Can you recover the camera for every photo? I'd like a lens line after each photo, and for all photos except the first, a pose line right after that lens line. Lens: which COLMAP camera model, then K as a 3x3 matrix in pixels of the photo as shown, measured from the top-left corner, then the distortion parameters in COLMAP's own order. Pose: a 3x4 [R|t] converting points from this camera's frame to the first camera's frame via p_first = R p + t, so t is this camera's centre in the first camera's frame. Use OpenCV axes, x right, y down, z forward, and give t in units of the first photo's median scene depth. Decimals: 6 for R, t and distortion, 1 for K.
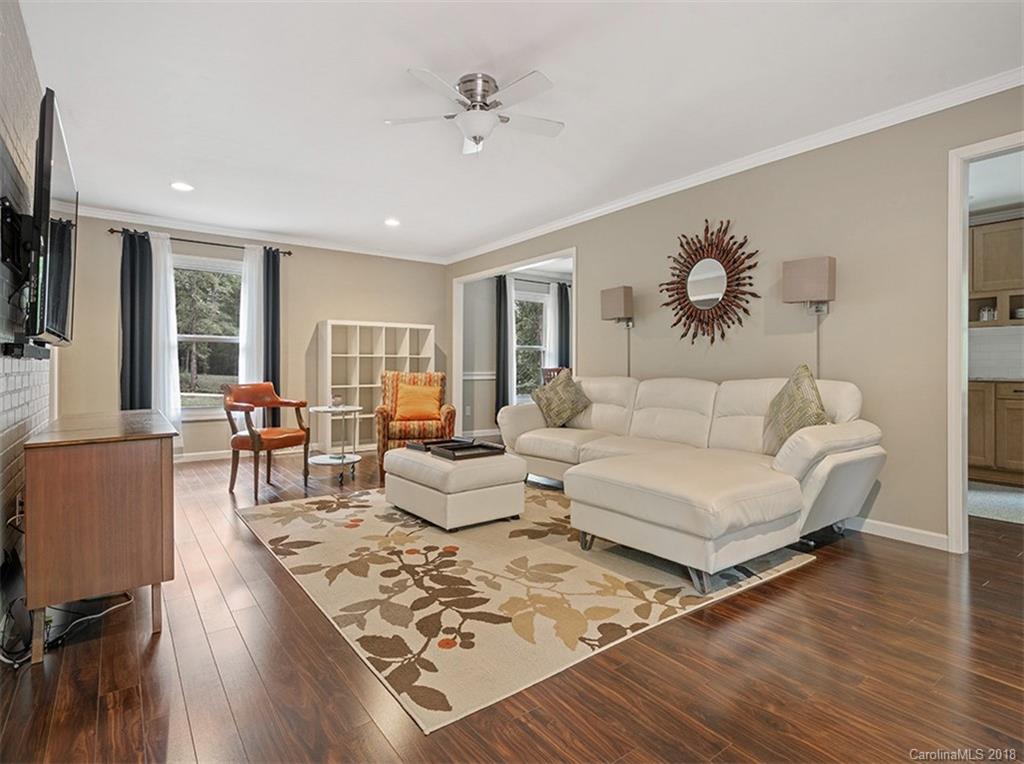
lens RADIAL K [[525.4, 0, 510.5], [0, 525.4, 371.0], [0, 0, 1]] dist [0.003847, 0.000677]
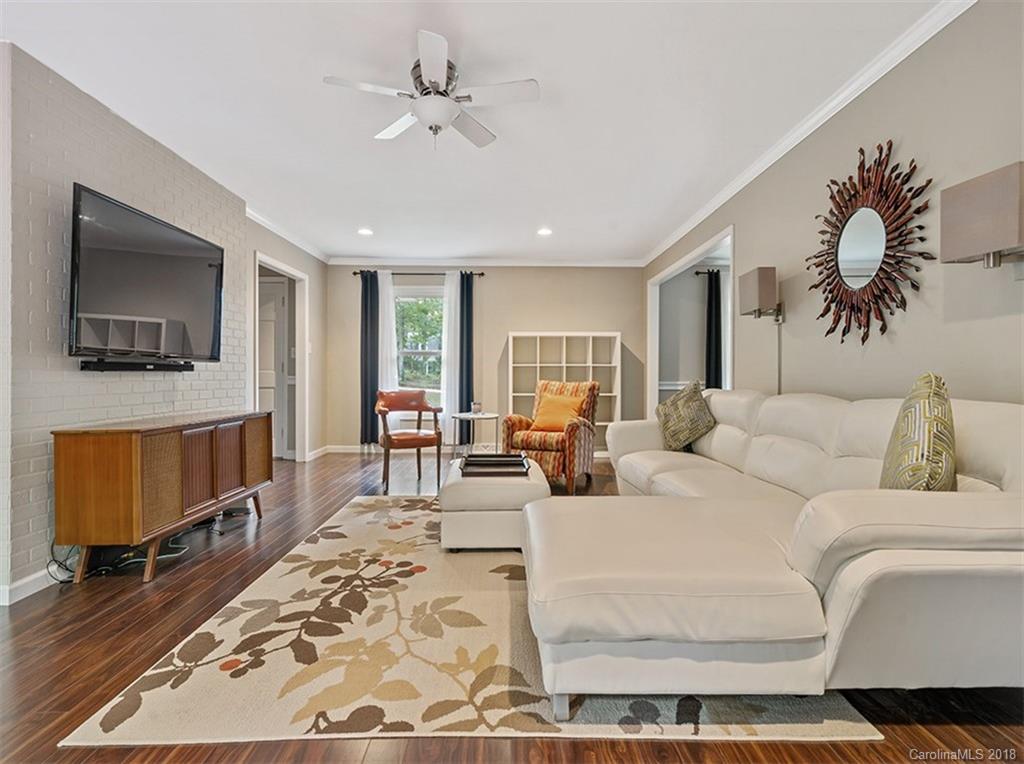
lens RADIAL K [[503.6, 0, 517.9], [0, 503.6, 380.7], [0, 0, 1]] dist [0.002853, 0.000558]
pose [[0.817406, 0.006471, -0.576026, 0.520275], [-0.004355, 0.999978, 0.005053, -0.006904], [0.576046, -0.001622, 0.817416, 0.337438]]
